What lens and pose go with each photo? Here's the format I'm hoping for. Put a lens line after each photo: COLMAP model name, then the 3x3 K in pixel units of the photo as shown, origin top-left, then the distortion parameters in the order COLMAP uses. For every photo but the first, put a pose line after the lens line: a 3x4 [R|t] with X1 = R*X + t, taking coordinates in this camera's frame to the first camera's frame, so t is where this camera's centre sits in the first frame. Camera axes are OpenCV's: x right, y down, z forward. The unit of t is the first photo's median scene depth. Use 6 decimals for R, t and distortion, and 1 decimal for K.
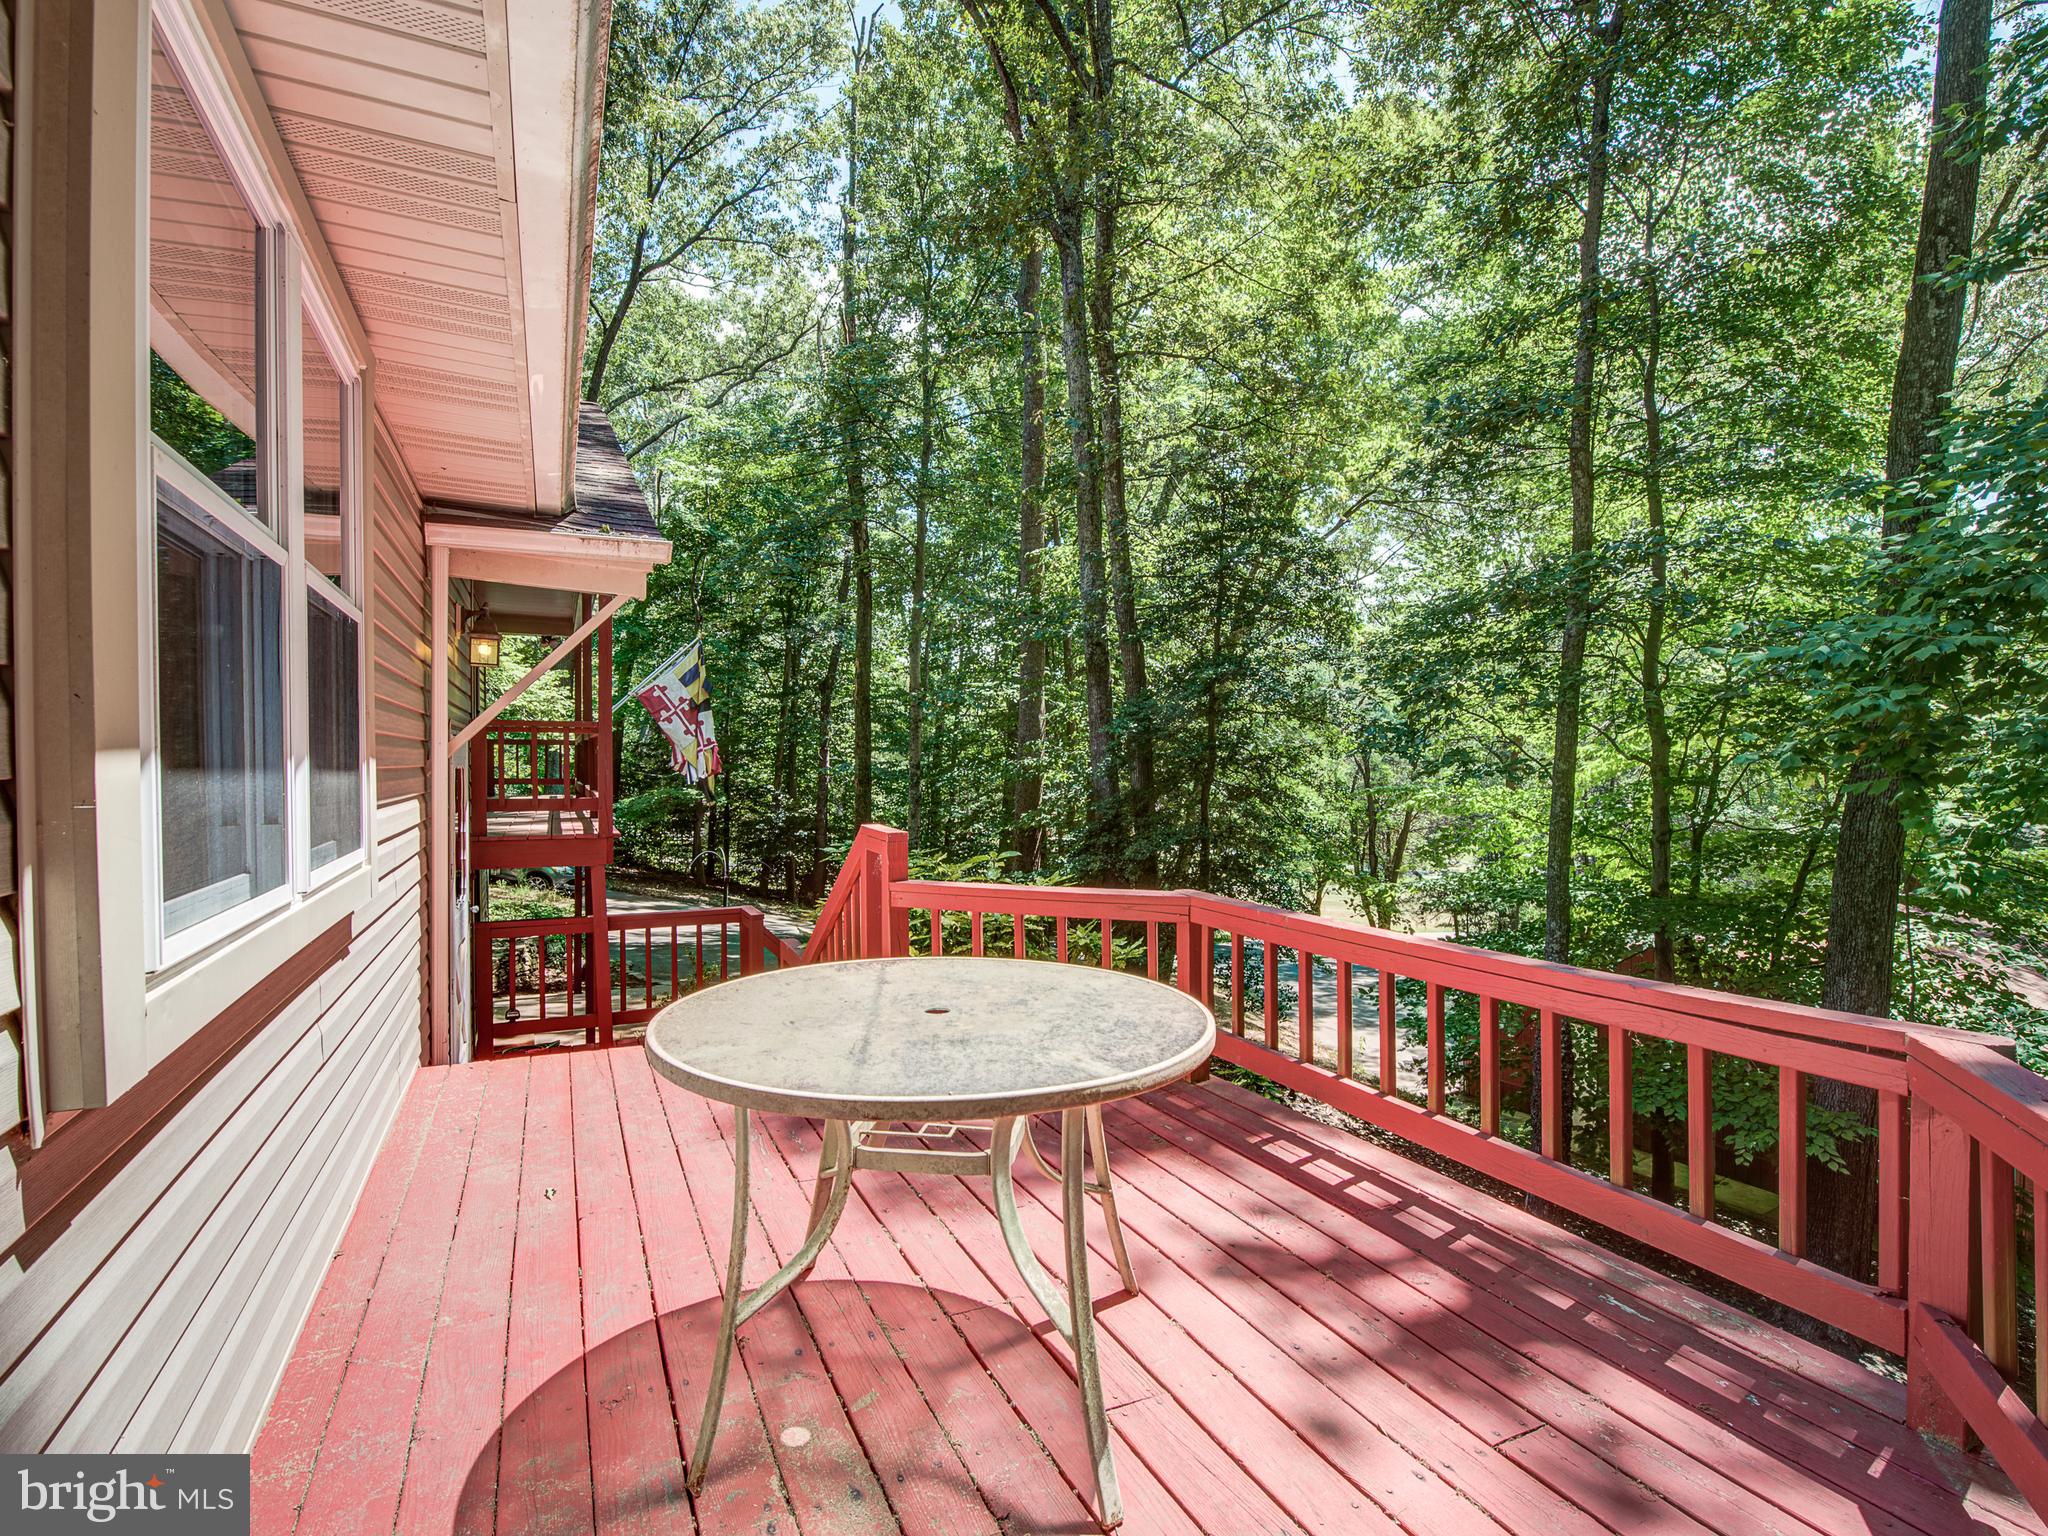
lens RADIAL K [[995.9, 0, 1013.6], [0, 995.9, 763.5], [0, 0, 1]] dist [-0.010691, -0.003519]
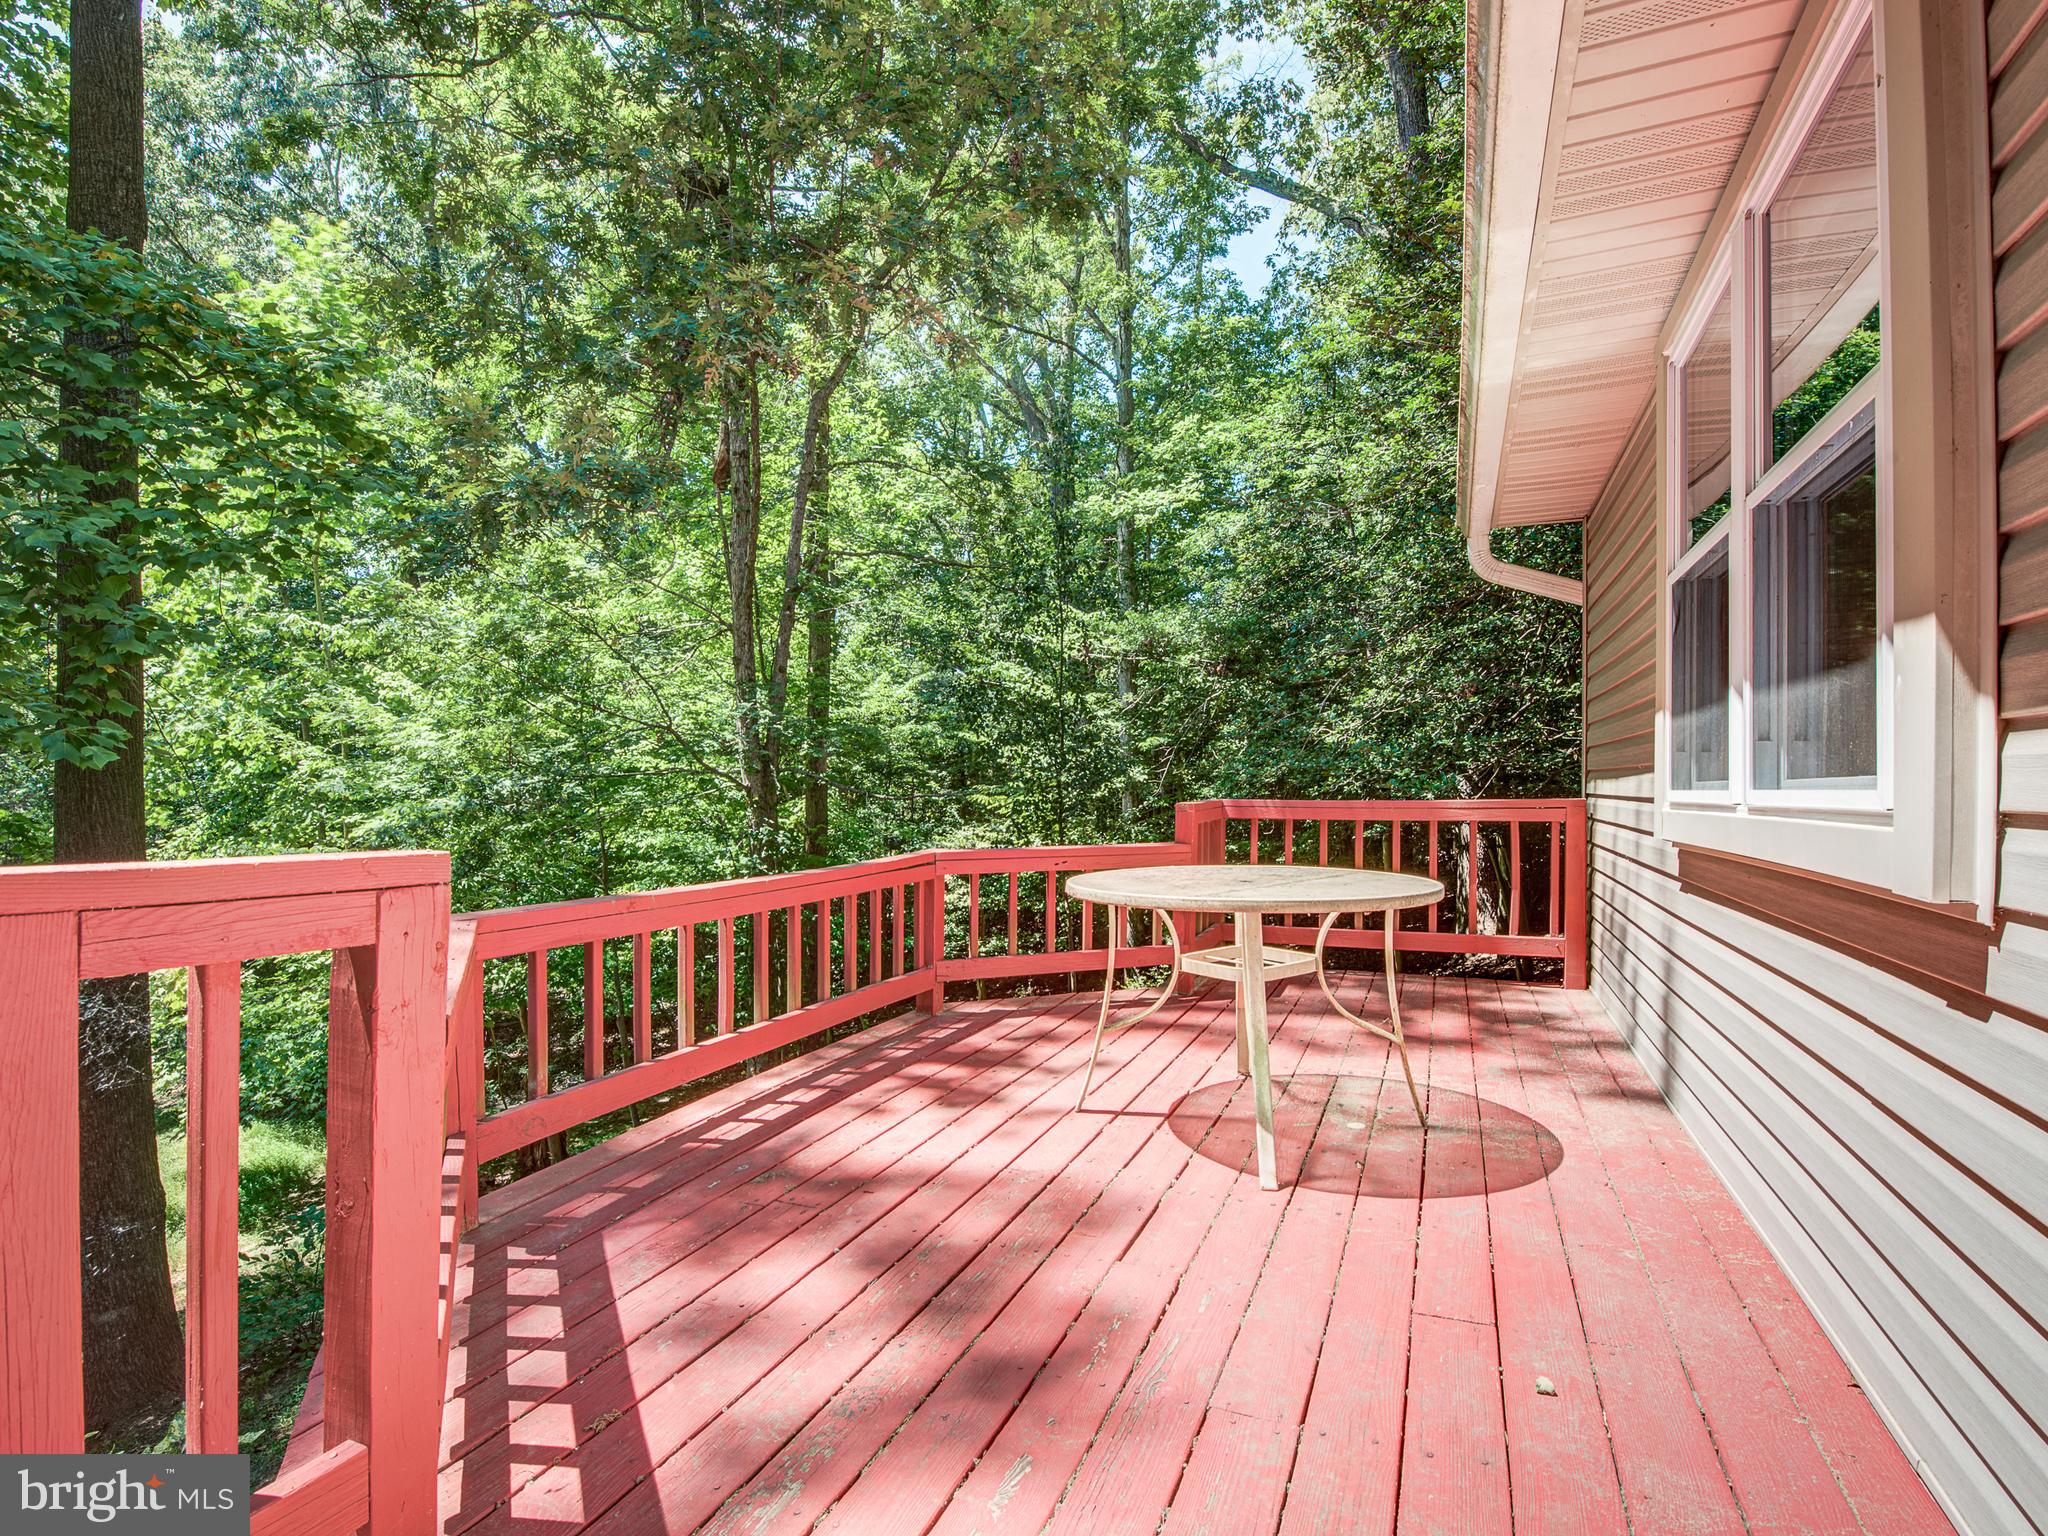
lens RADIAL K [[995.9, 0, 1013.5], [0, 995.9, 780.1], [0, 0, 1]] dist [-0.010691, -0.003519]
pose [[-0.665140, 0.006545, 0.746690, -0.785414], [0.006405, 0.999975, -0.003059, 0.079231], [-0.746691, 0.002748, -0.665165, 1.835998]]
